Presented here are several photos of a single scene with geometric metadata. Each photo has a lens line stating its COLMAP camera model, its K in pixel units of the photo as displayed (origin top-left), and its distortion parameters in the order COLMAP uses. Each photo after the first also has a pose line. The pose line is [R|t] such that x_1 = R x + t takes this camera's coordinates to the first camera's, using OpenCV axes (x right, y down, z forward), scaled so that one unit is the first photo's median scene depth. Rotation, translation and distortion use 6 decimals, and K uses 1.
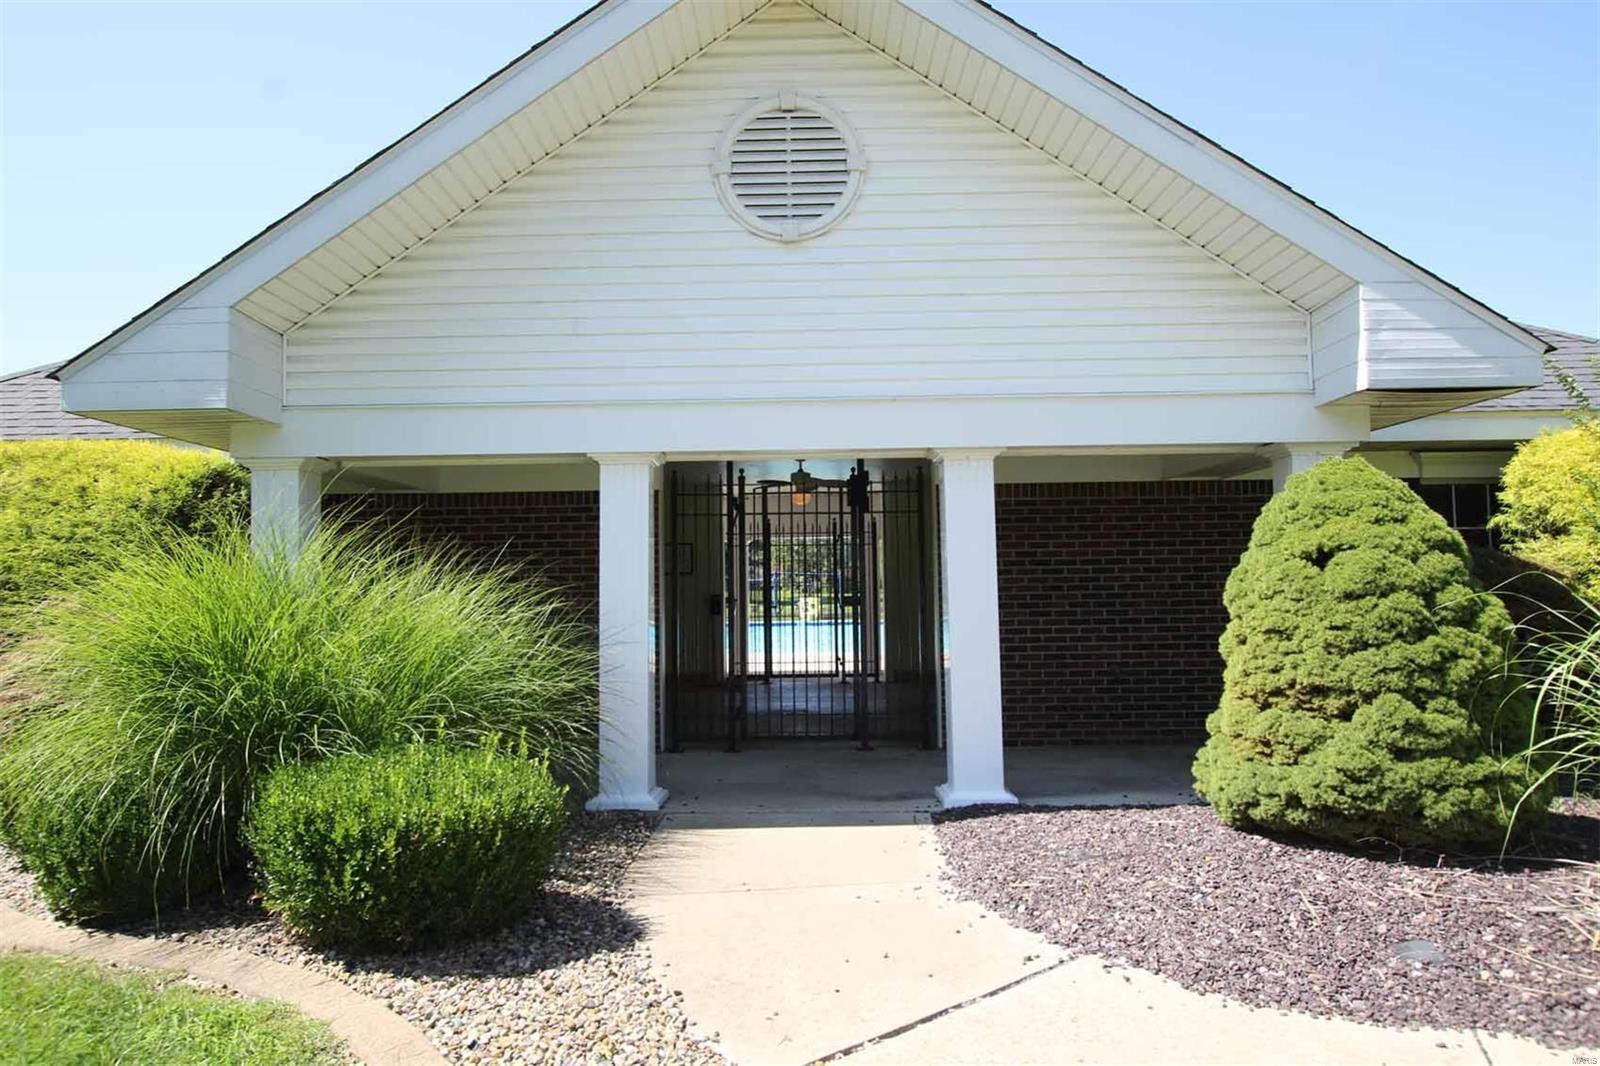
lens RADIAL K [[1045.9, 0, 808.9], [0, 1045.9, 541.2], [0, 0, 1]] dist [-0.001032, -0.001716]
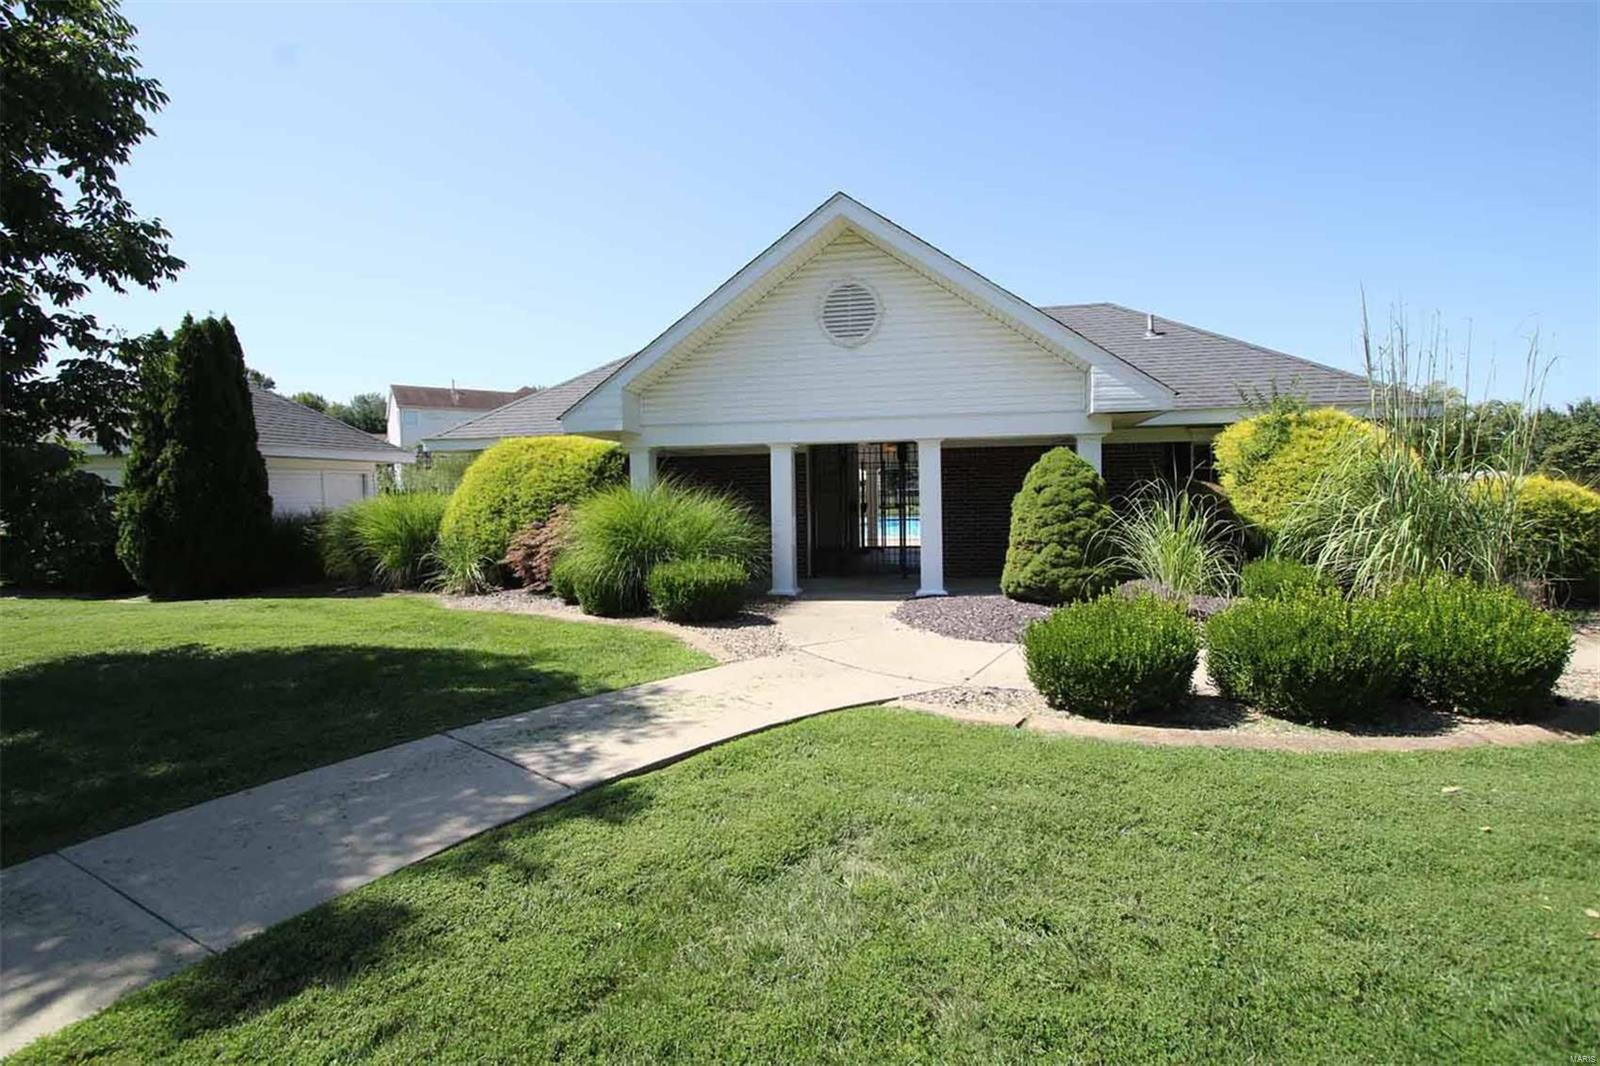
lens RADIAL K [[738.3, 0, 793.8], [0, 738.3, 529.3], [0, 0, 1]] dist [-0.000641, 0.000142]
pose [[0.975422, 0.004776, -0.220294, 0.235638], [0.015473, 0.995813, 0.090099, -0.045156], [0.219802, -0.091293, 0.971263, -0.656955]]
